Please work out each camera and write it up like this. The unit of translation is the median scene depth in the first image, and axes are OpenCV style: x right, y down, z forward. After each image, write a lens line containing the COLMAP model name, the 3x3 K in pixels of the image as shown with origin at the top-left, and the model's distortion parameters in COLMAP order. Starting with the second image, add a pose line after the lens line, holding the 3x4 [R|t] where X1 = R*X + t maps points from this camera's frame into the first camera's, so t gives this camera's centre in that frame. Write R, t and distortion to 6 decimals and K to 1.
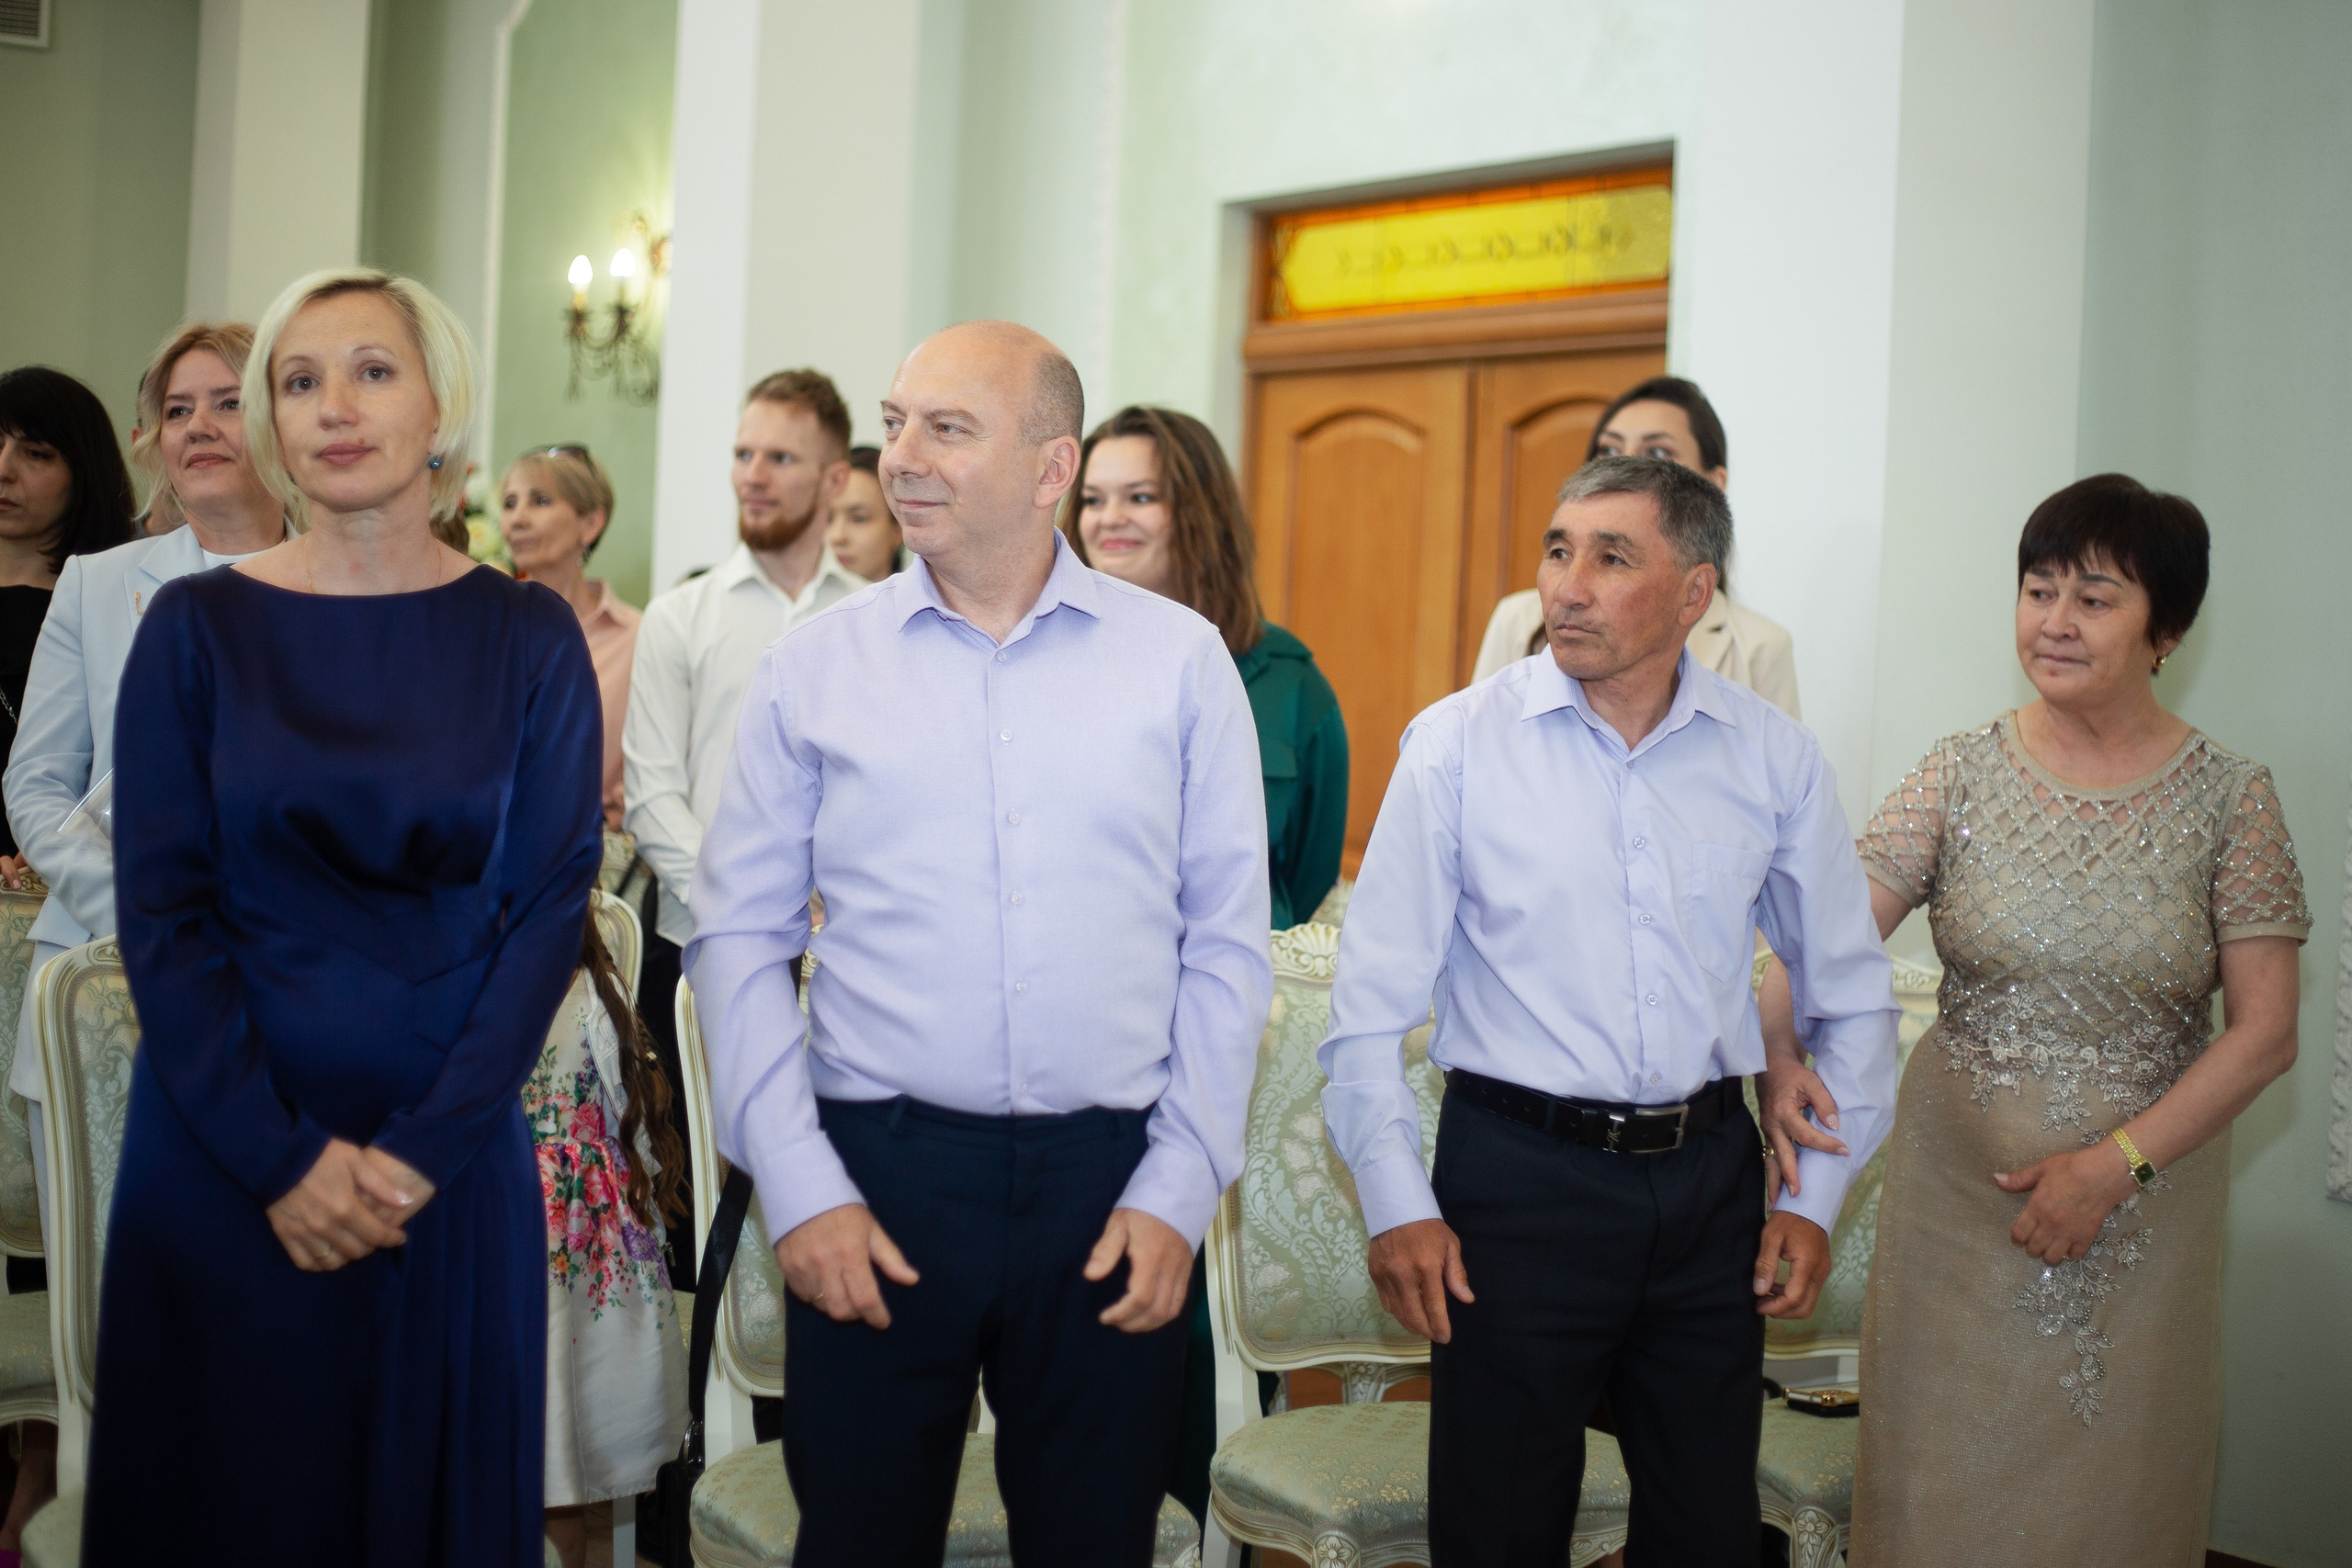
lens RADIAL K [[3391.6, 0, 1200.8], [0, 3391.6, 785.3], [0, 0, 1]] dist [-0.106902, 0.000000]
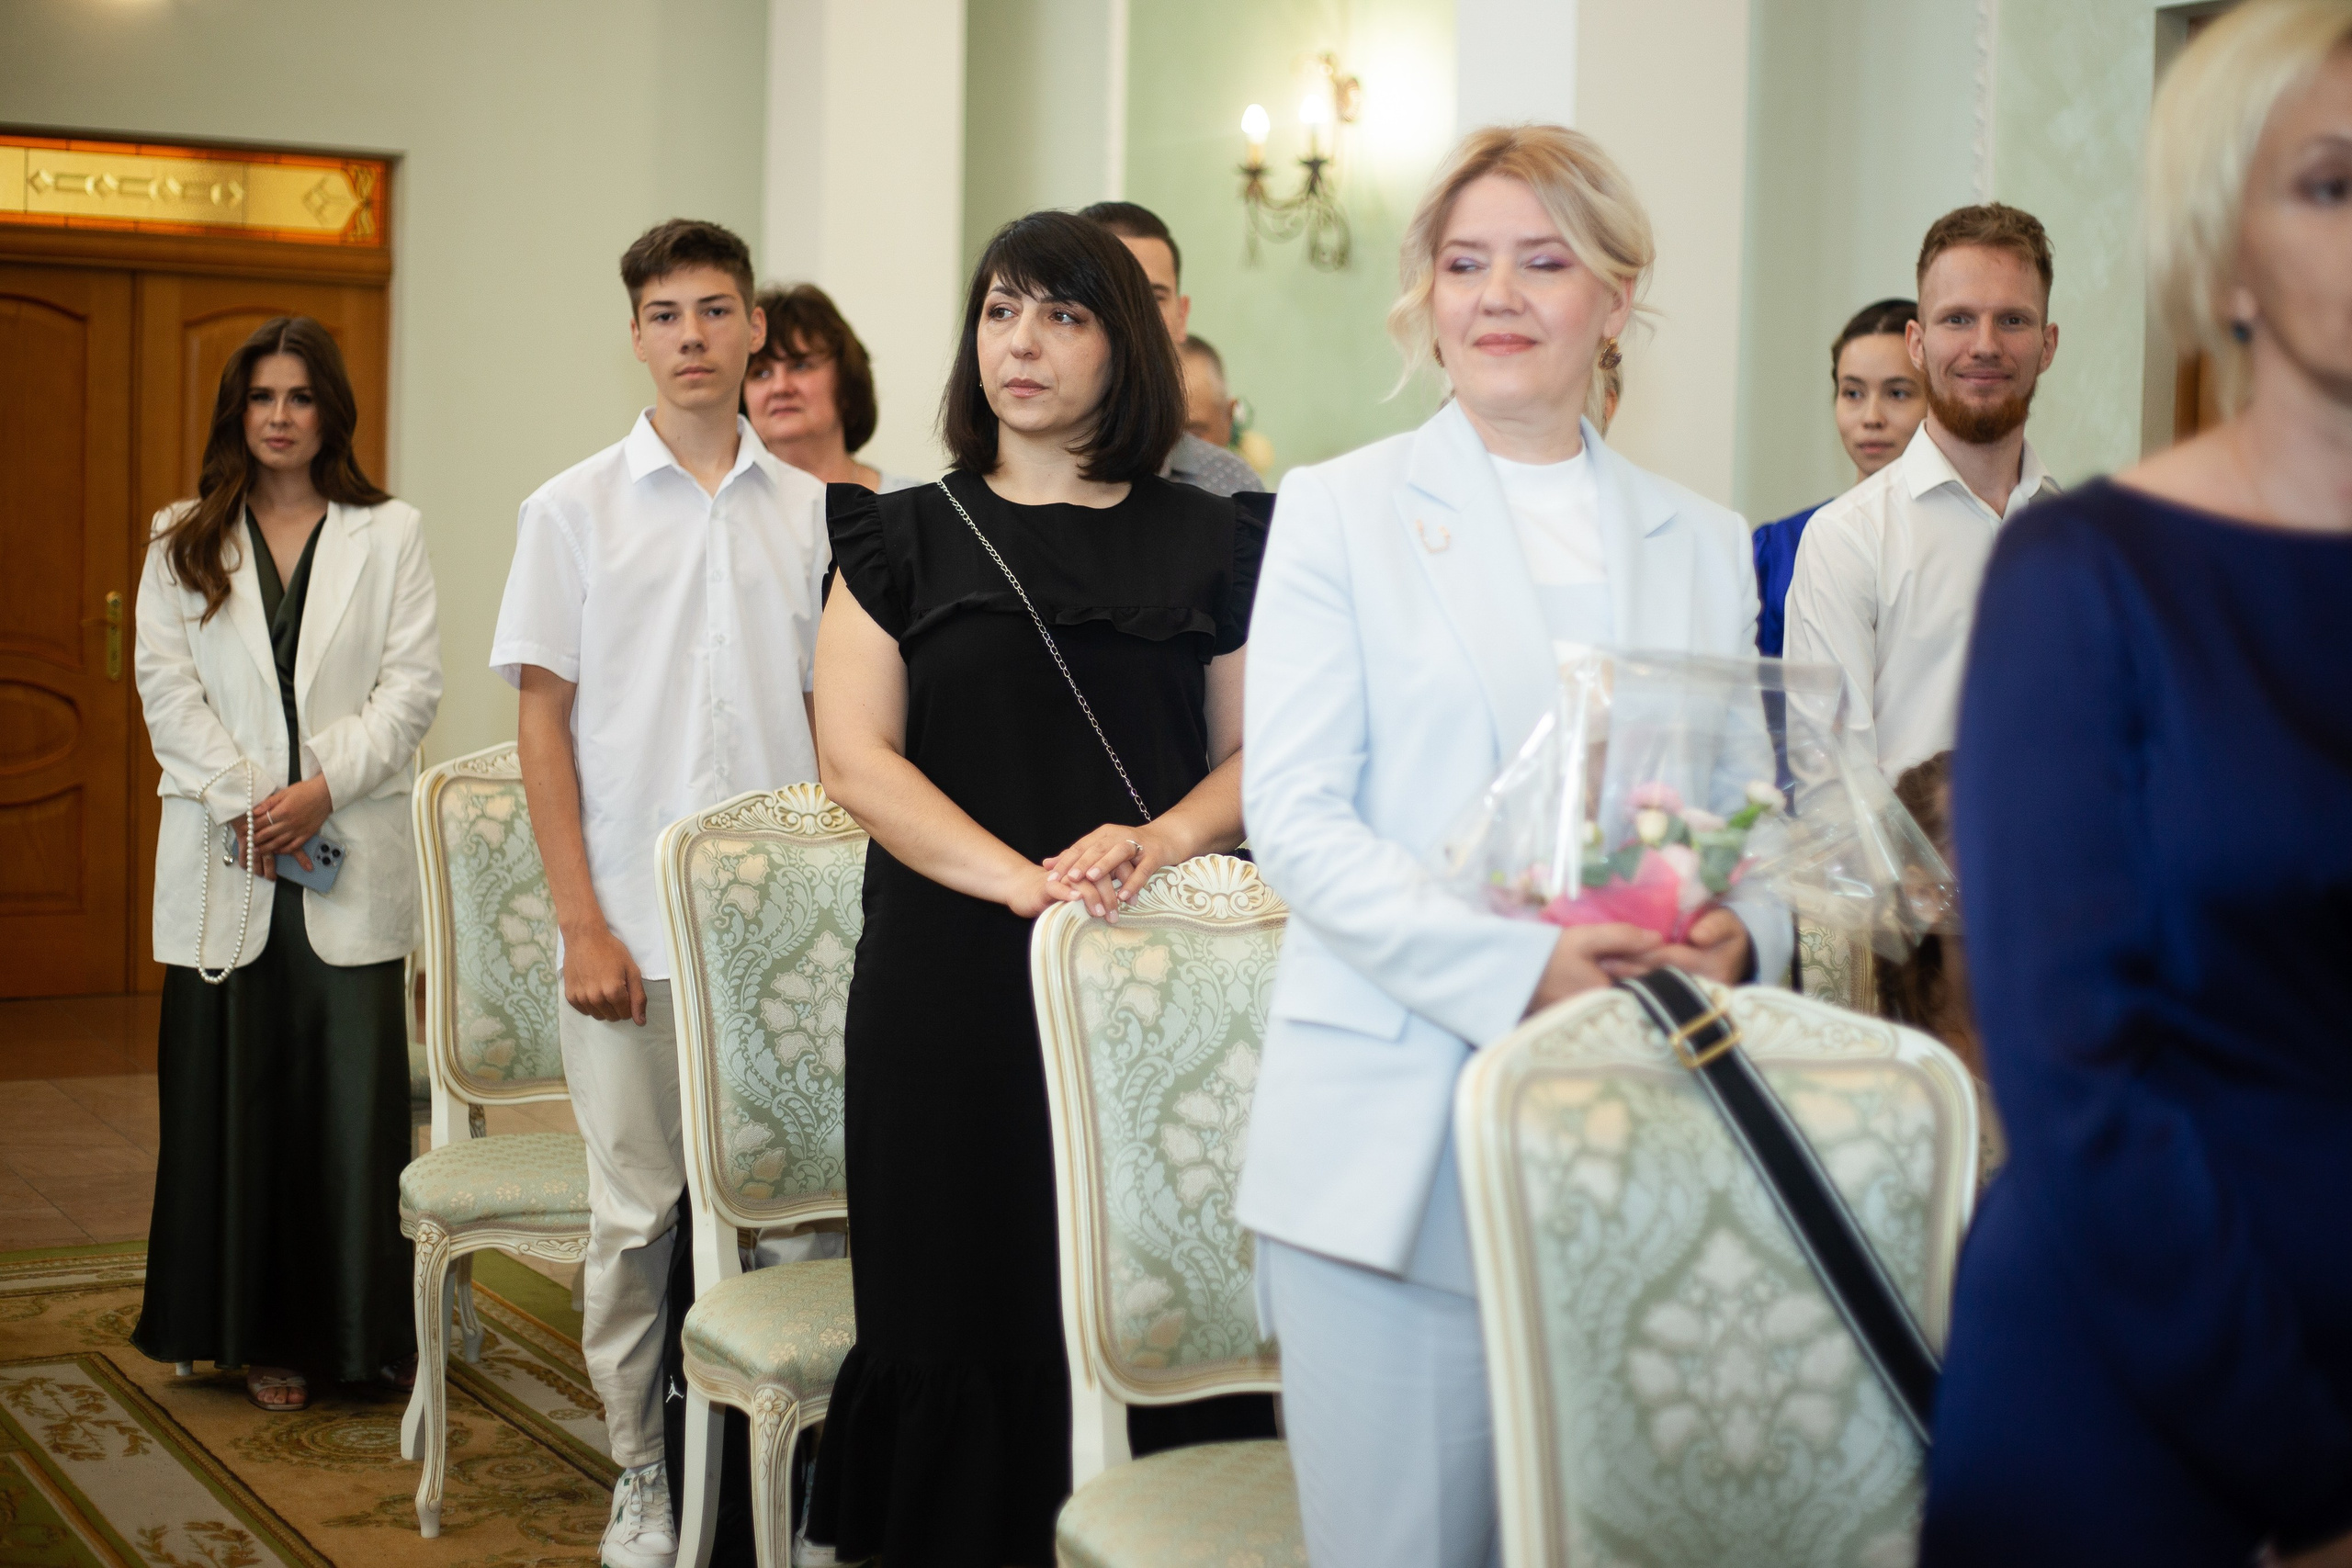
lens RADIAL K [[3391.6, 0, 1216.2], [0, 3391.6, 761.5], [0, 0, 1]] dist [-0.106902, 0.000000]
pose [[0.996435, -0.016654, -0.082710, -0.177443], [0.019184, 0.999369, 0.029888, -0.016167], [0.082160, -0.031368, 0.996125, 0.163288]]
